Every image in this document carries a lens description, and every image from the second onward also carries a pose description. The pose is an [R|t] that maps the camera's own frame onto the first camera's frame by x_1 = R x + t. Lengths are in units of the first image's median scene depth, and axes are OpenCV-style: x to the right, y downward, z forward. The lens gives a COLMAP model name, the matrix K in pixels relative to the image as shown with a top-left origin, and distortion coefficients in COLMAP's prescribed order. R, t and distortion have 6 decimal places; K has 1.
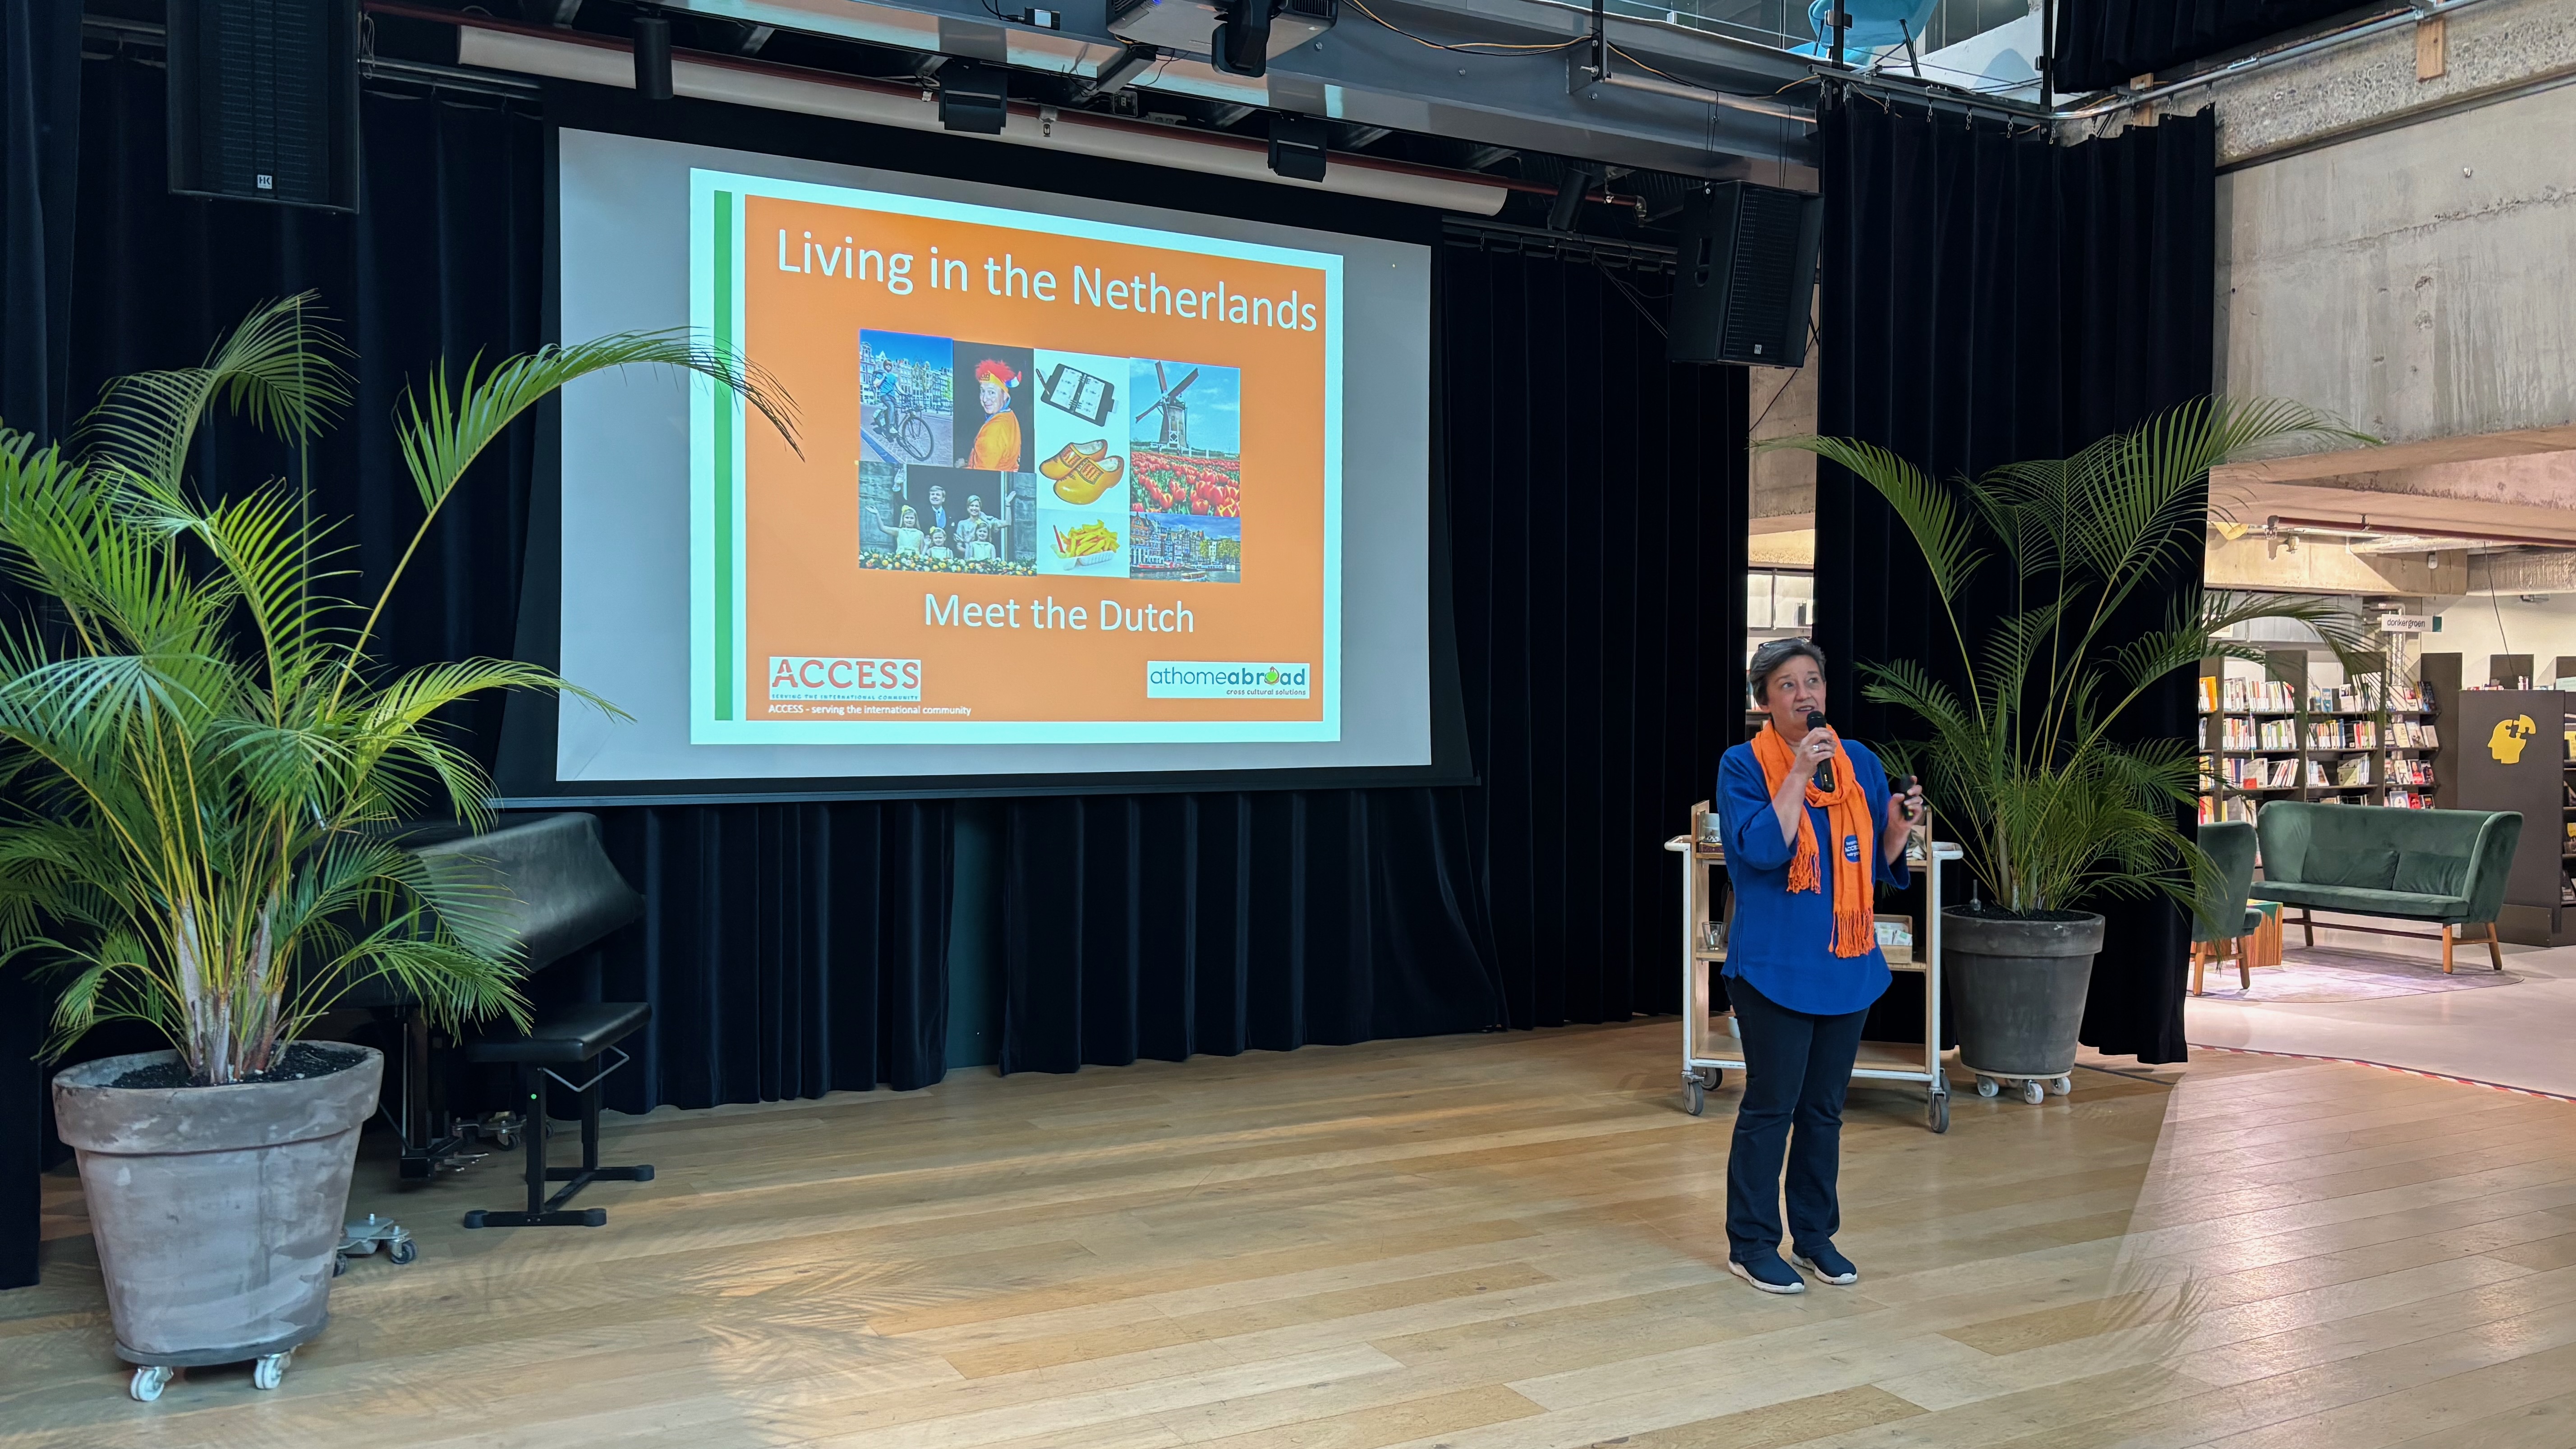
lens RADIAL K [[1926.3, 0, 1288.0], [0, 1926.3, 724.5], [0, 0, 1]] dist [0.105092, -0.180326]
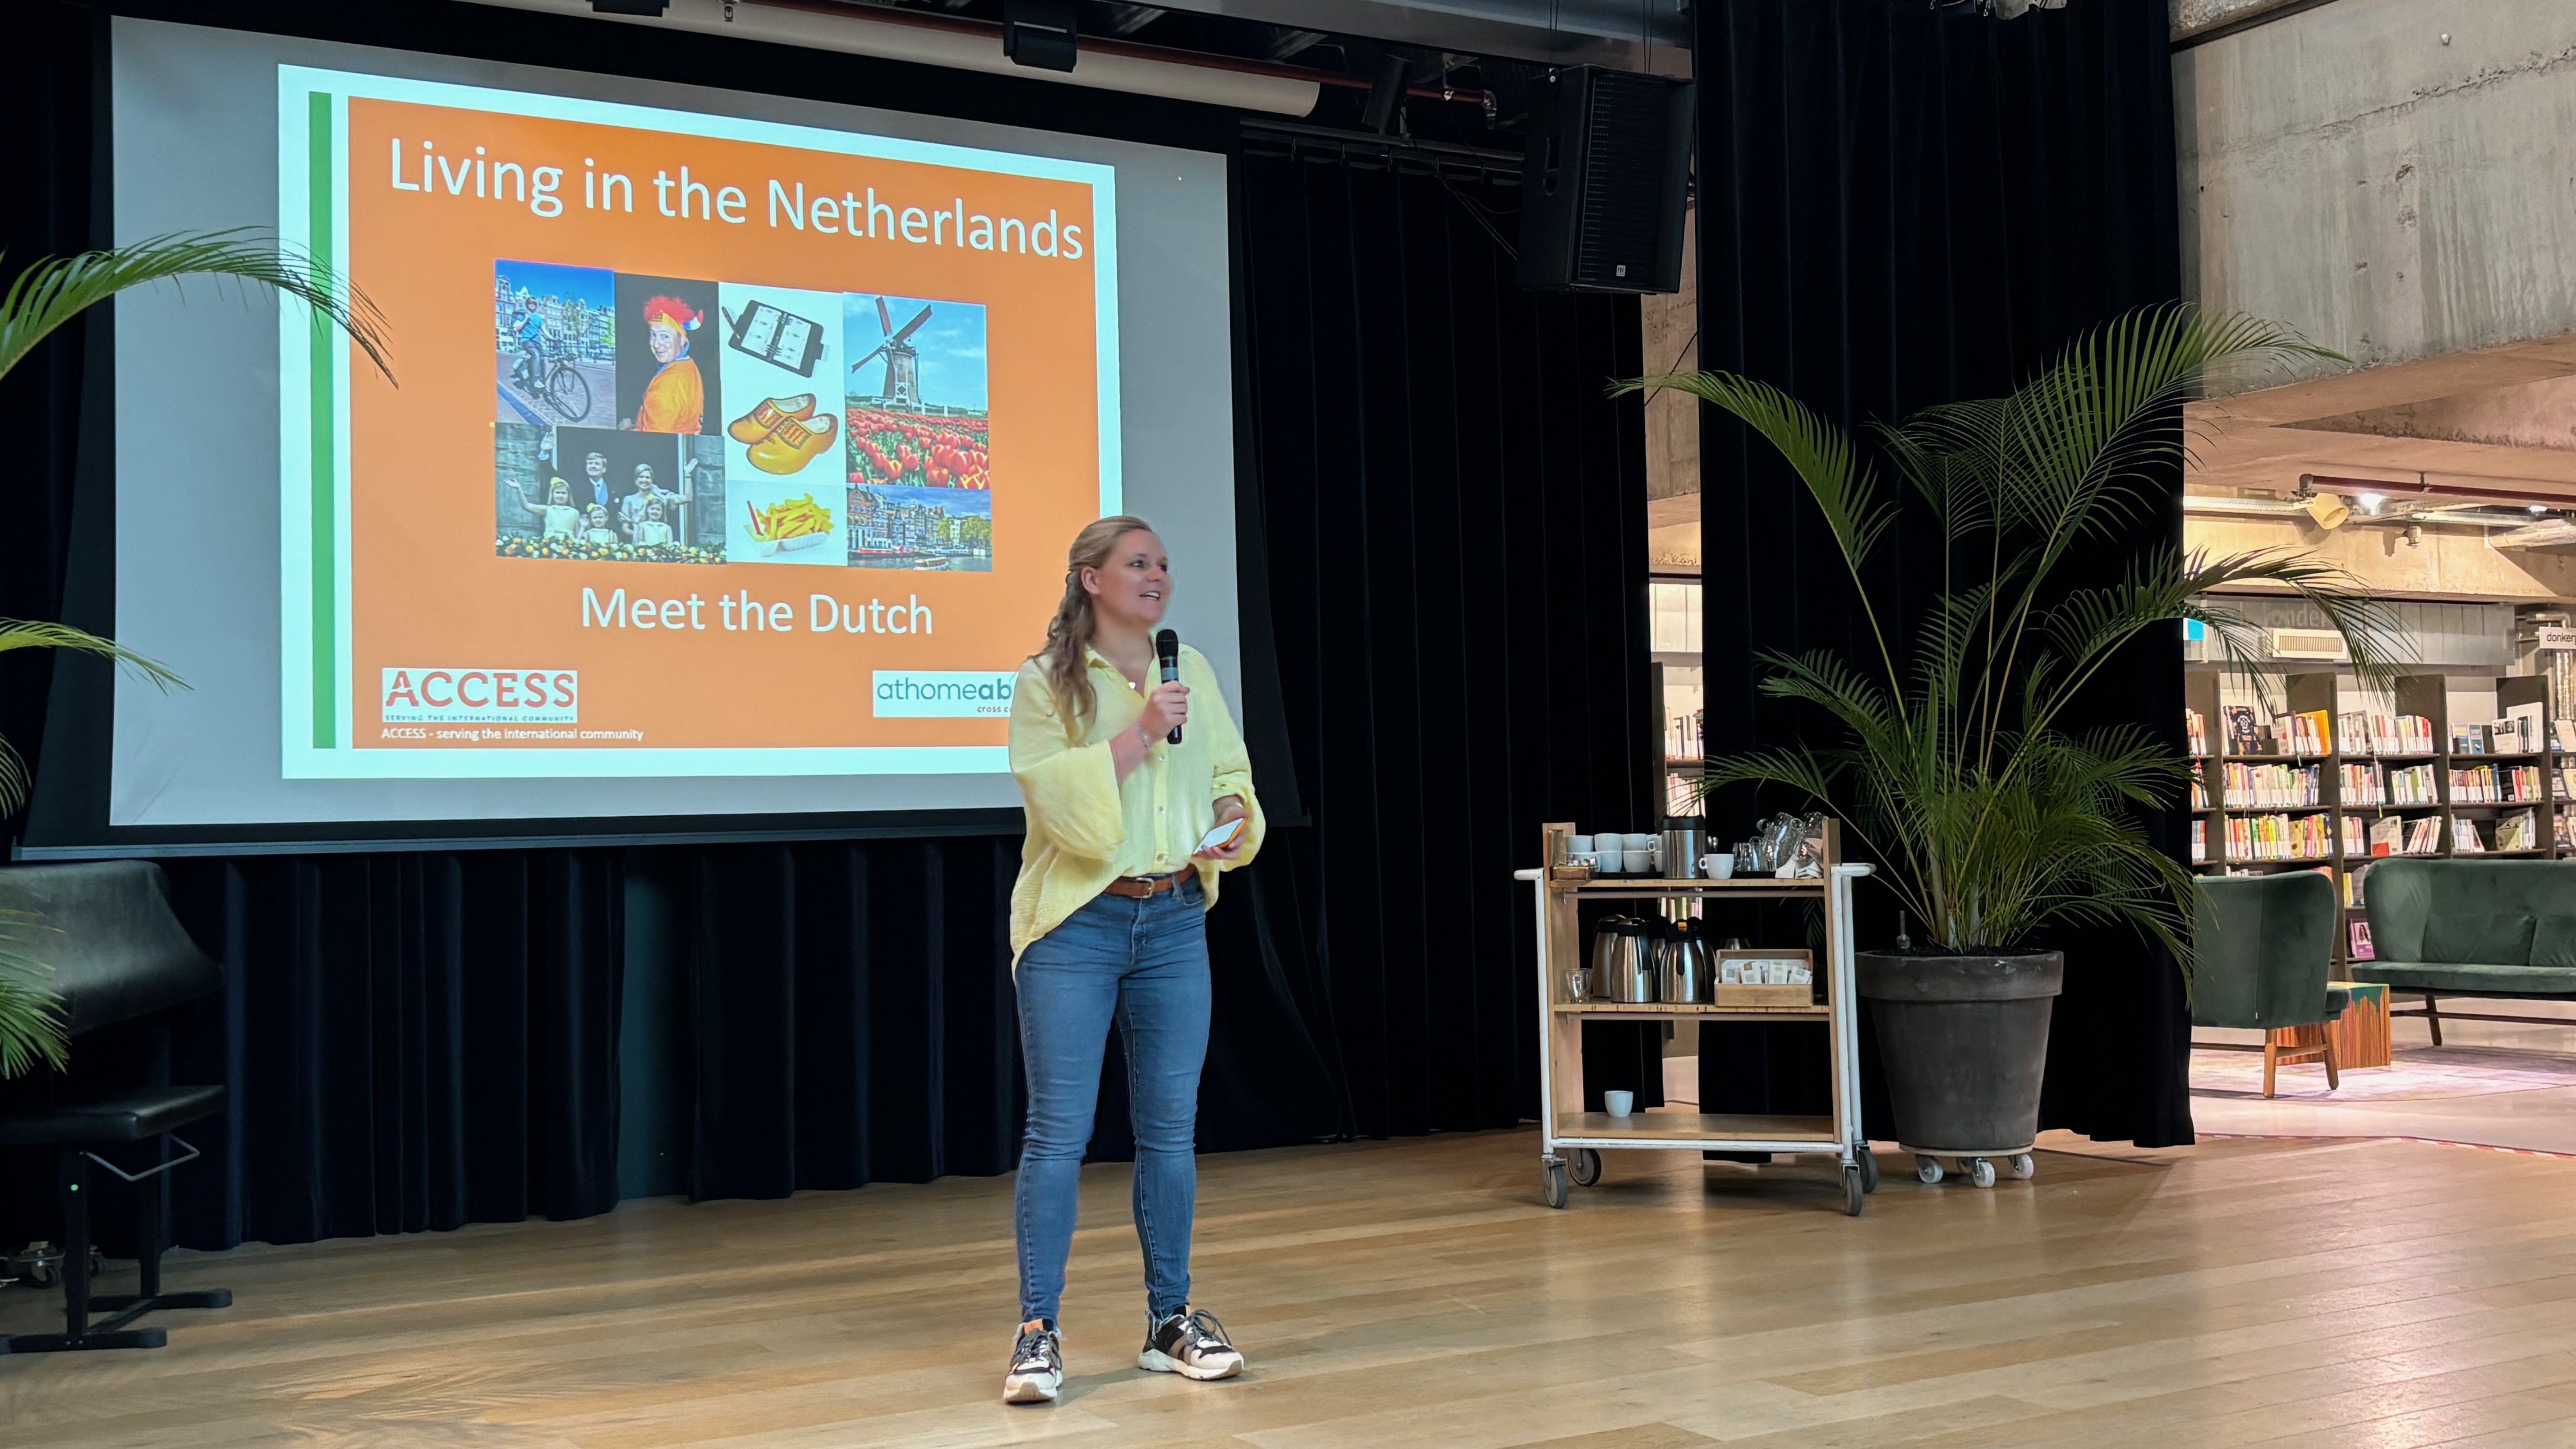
lens RADIAL K [[2691.7, 0, 1291.1], [0, 2691.7, 683.7], [0, 0, 1]] dist [0.169509, -0.549471]
pose [[0.998822, -0.025325, 0.041382, 0.054102], [0.027949, 0.997552, -0.064097, 0.049738], [-0.039657, 0.065178, 0.997085, -0.116684]]
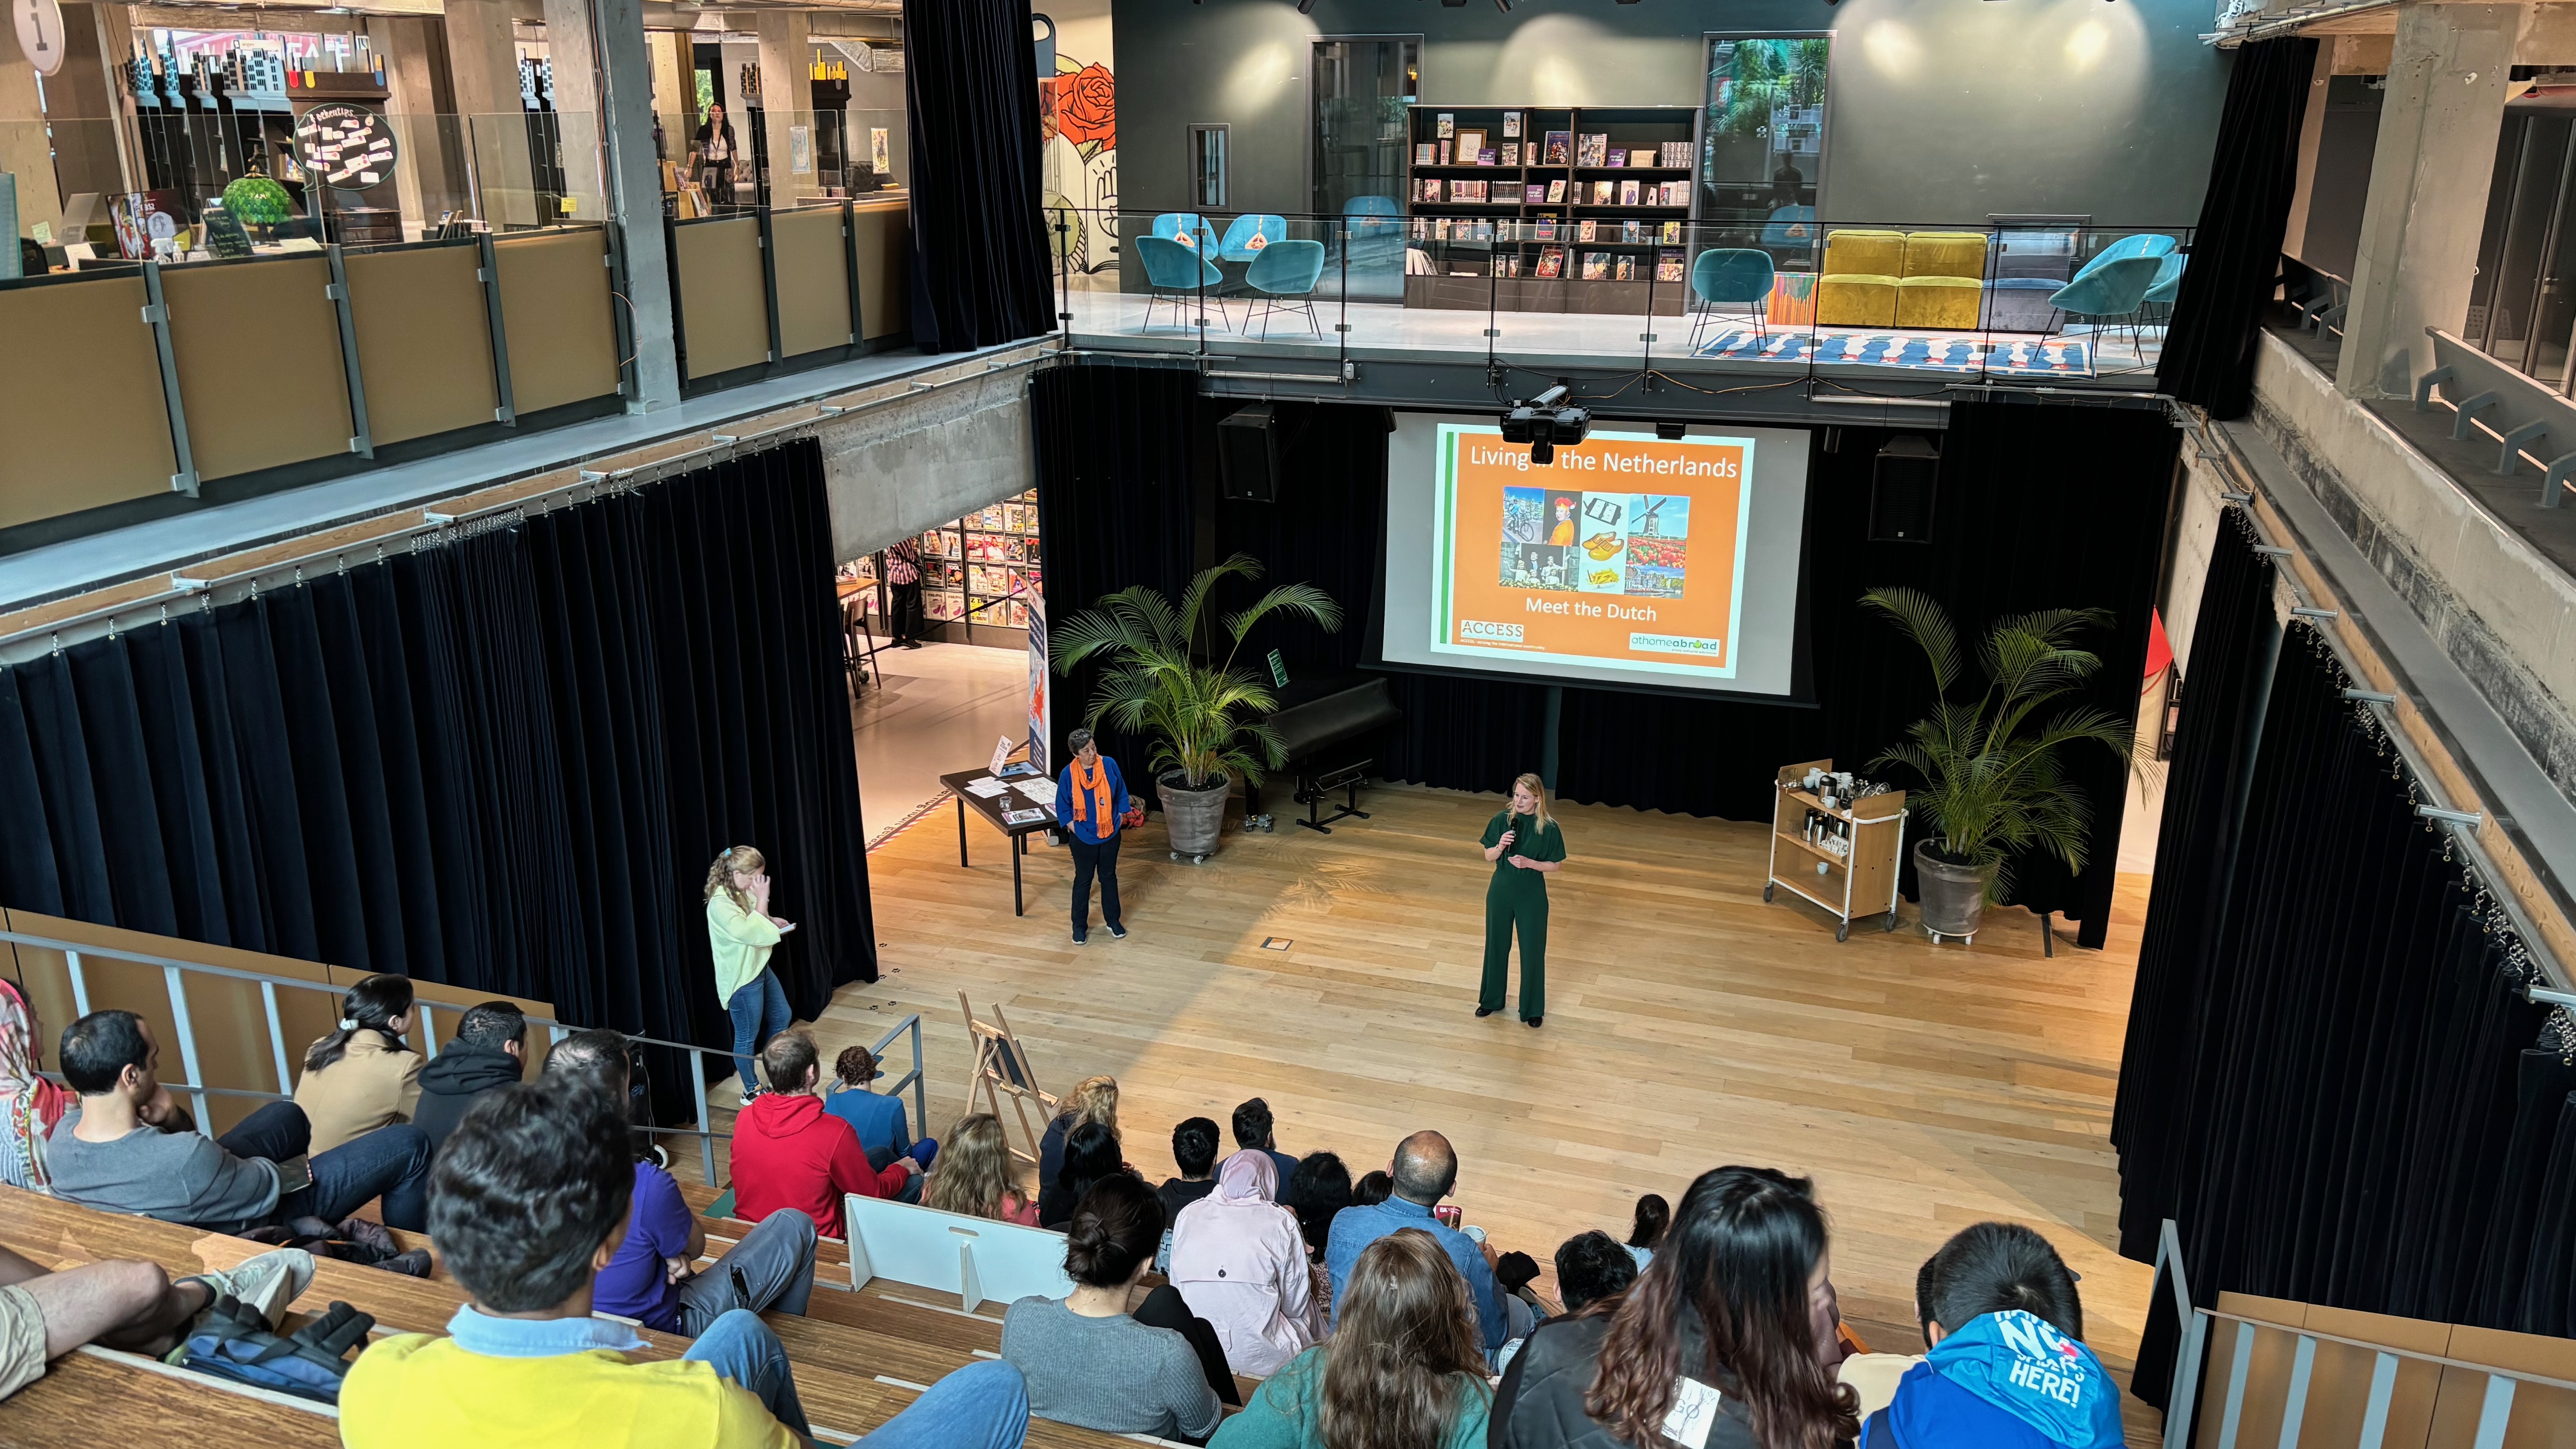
lens RADIAL K [[1926.3, 0, 1288.0], [0, 1926.3, 724.5], [0, 0, 1]] dist [0.105092, -0.180326]
pose [[0.684590, 0.219507, -0.695092, 1.222118], [-0.005770, 0.955183, 0.295960, -0.587624], [0.728906, -0.198601, 0.655175, -0.735817]]
